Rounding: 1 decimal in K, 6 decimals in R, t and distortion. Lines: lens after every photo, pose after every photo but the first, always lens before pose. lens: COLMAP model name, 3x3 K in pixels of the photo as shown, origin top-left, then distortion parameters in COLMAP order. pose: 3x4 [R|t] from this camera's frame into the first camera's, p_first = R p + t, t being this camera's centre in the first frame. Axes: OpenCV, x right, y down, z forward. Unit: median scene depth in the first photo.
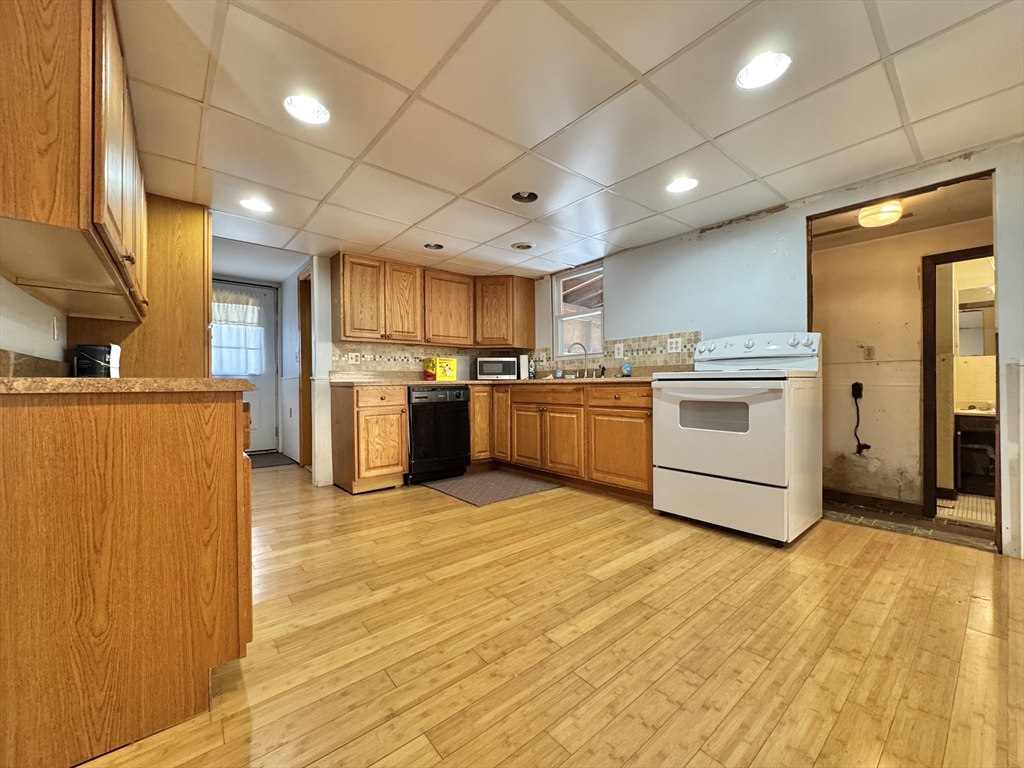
lens RADIAL K [[409.0, 0, 514.1], [0, 409.0, 386.9], [0, 0, 1]] dist [-0.002067, 0.000481]
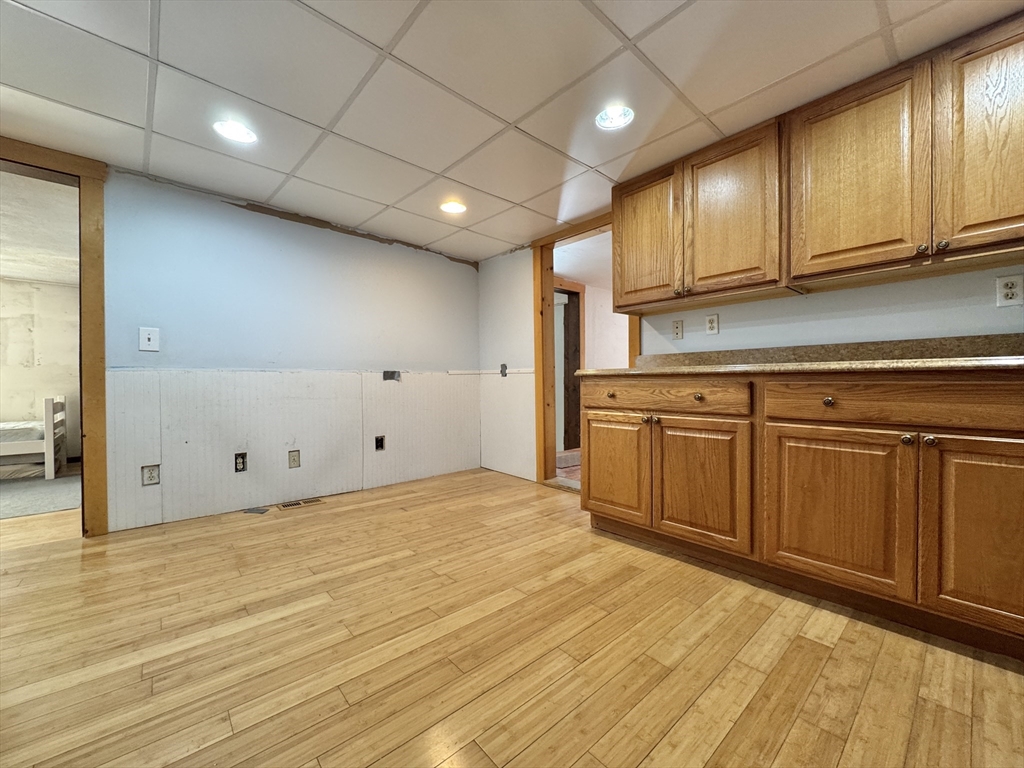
lens RADIAL K [[409.0, 0, 514.1], [0, 409.0, 386.9], [0, 0, 1]] dist [-0.002067, 0.000481]
pose [[-0.999310, 0.013949, -0.034415, -0.119636], [0.013238, 0.999696, 0.020786, 0.007801], [0.034694, 0.020316, -0.999191, 1.308509]]
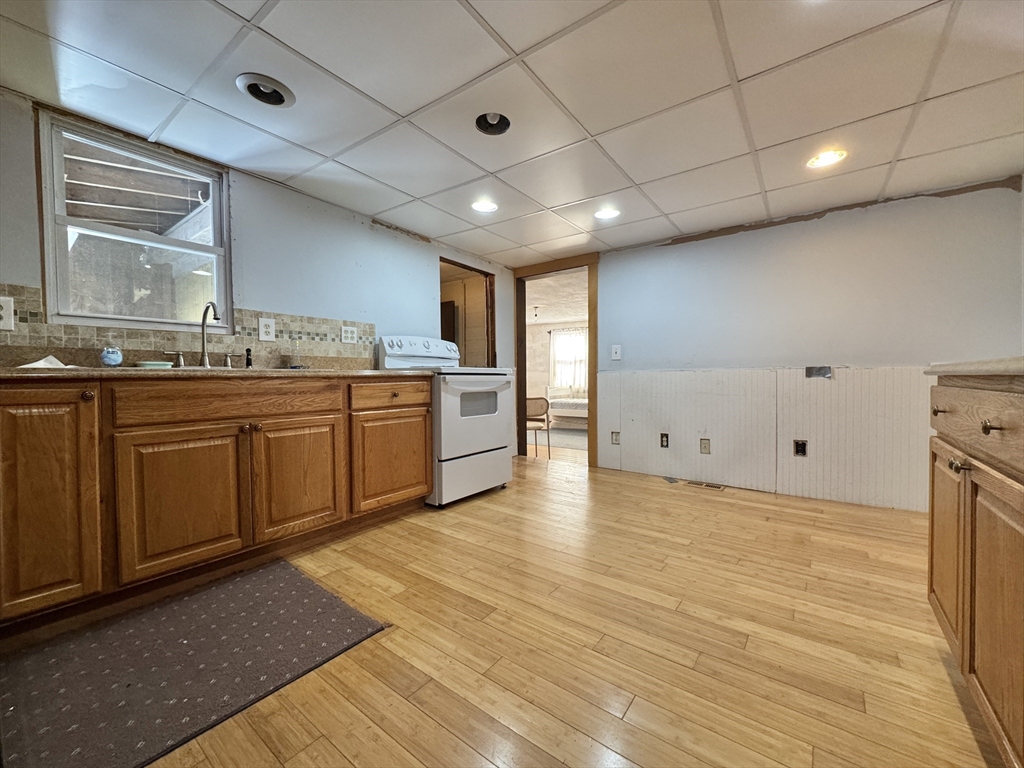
lens RADIAL K [[409.0, 0, 514.1], [0, 409.0, 386.9], [0, 0, 1]] dist [-0.002067, 0.000481]
pose [[-0.234730, -0.012291, 0.971983, -0.656933], [0.017754, 0.999699, 0.016928, 0.000652], [-0.971899, 0.021230, -0.234441, 1.061762]]
